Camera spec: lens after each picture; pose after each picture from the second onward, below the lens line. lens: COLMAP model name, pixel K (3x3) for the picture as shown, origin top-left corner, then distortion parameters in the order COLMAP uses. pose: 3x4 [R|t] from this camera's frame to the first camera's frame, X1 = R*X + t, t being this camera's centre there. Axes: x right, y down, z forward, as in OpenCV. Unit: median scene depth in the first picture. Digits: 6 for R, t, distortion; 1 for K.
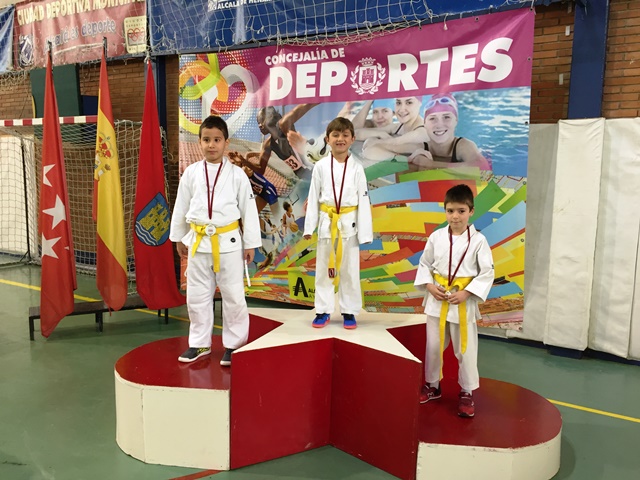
lens RADIAL K [[540.5, 0, 318.5], [0, 540.5, 238.0], [0, 0, 1]] dist [0.097447, -0.139040]
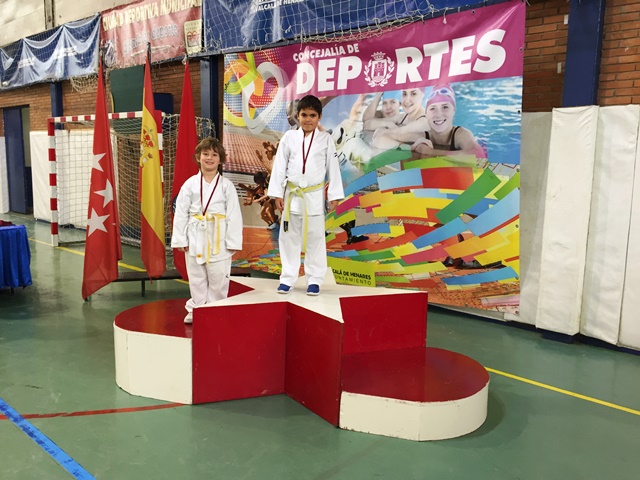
lens RADIAL K [[540.5, 0, 320.7], [0, 540.5, 238.1], [0, 0, 1]] dist [0.097447, -0.139040]
pose [[0.983594, 0.026717, -0.178408, 0.183656], [-0.023659, 0.999535, 0.019247, 0.015038], [0.178840, -0.014710, 0.983768, -0.075620]]
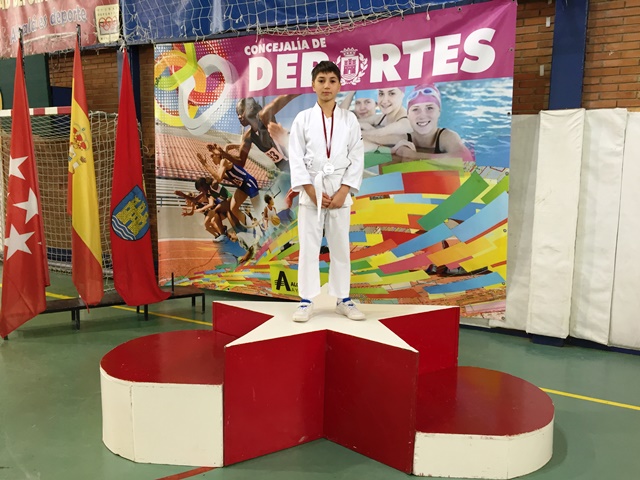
lens RADIAL K [[540.5, 0, 318.0], [0, 540.5, 237.9], [0, 0, 1]] dist [0.097447, -0.139040]
pose [[0.998598, -0.010862, 0.051811, -0.022619], [0.010441, 0.999910, 0.008388, 0.005511], [-0.051898, -0.007836, 0.998622, 0.011139]]
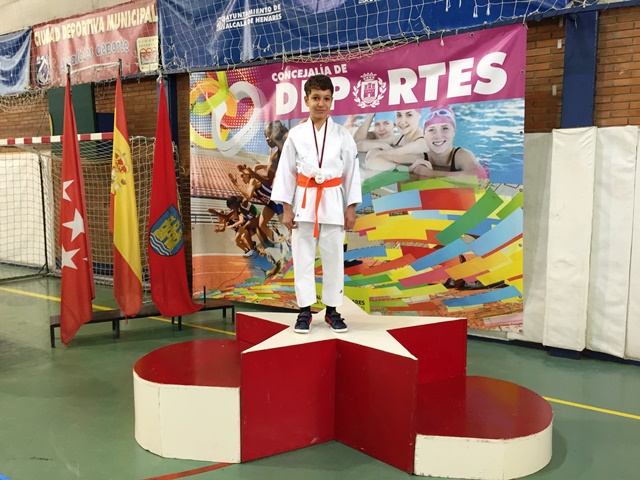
lens RADIAL K [[540.5, 0, 319.4], [0, 540.5, 238.9], [0, 0, 1]] dist [0.097447, -0.139040]
pose [[0.999713, -0.014571, -0.019006, 0.010770], [0.014278, 0.999779, -0.015457, 0.002663], [0.019227, 0.015181, 0.999700, -0.042790]]
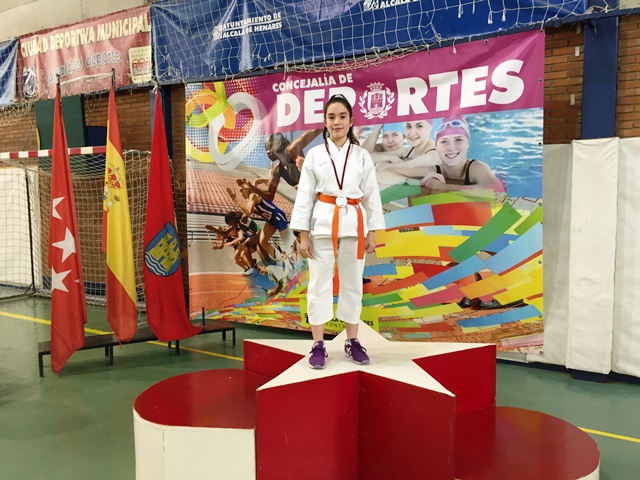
lens RADIAL K [[540.5, 0, 318.3], [0, 540.5, 238.8], [0, 0, 1]] dist [0.097447, -0.139040]
pose [[0.999708, -0.024059, 0.002033, -0.025150], [0.024119, 0.998998, -0.037689, -0.009785], [-0.001124, 0.037727, 0.999287, 0.014395]]
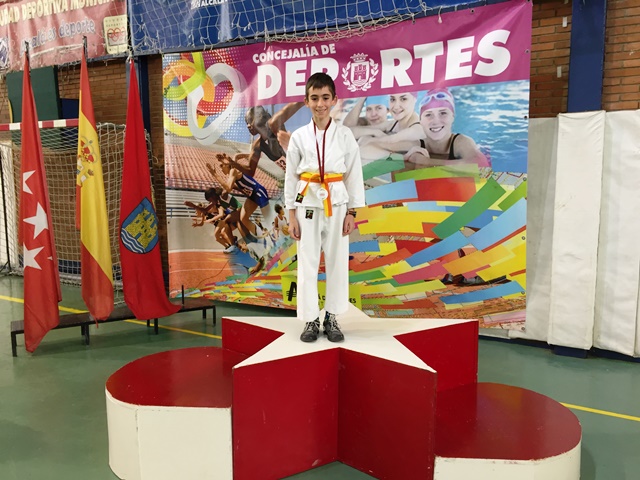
lens RADIAL K [[540.5, 0, 317.9], [0, 540.5, 238.6], [0, 0, 1]] dist [0.097447, -0.139040]
pose [[0.999314, -0.024789, 0.027497, -0.018779], [0.024814, 0.999692, -0.000567, -0.003173], [-0.027474, 0.001249, 0.999622, 0.035191]]
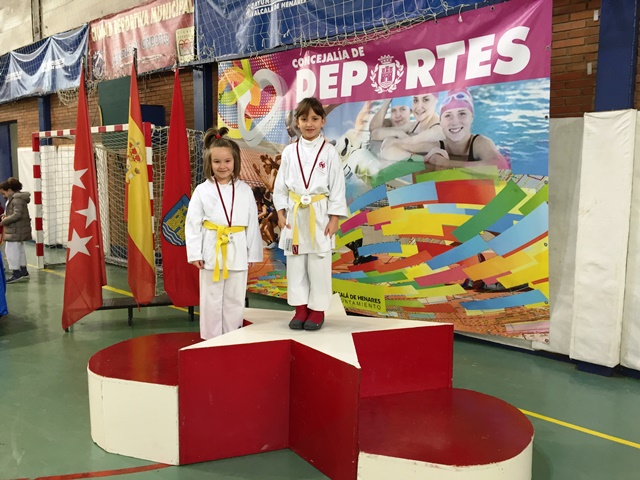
lens RADIAL K [[540.5, 0, 320.6], [0, 540.5, 237.6], [0, 0, 1]] dist [0.097447, -0.139040]
pose [[0.984444, 0.010245, -0.175401, 0.153262], [-0.011678, 0.999906, -0.007142, 0.003547], [0.175311, 0.009080, 0.984471, 0.023533]]
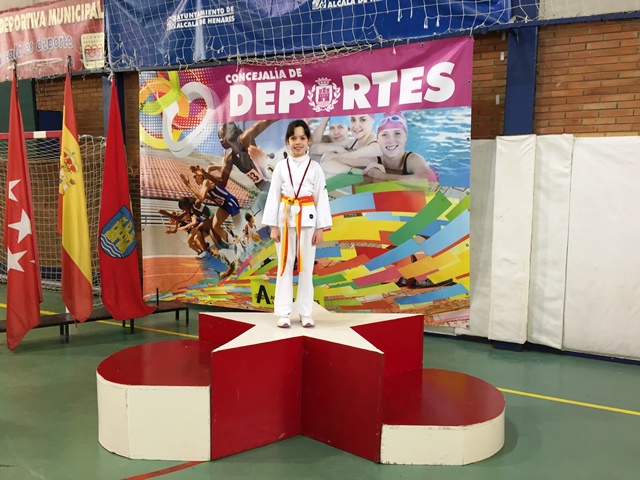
lens RADIAL K [[540.5, 0, 318.5], [0, 540.5, 239.3], [0, 0, 1]] dist [0.097447, -0.139040]
pose [[0.995744, -0.017819, 0.090428, -0.022697], [0.019444, 0.999664, -0.017129, 0.005091], [-0.090093, 0.018815, 0.995756, -0.060407]]
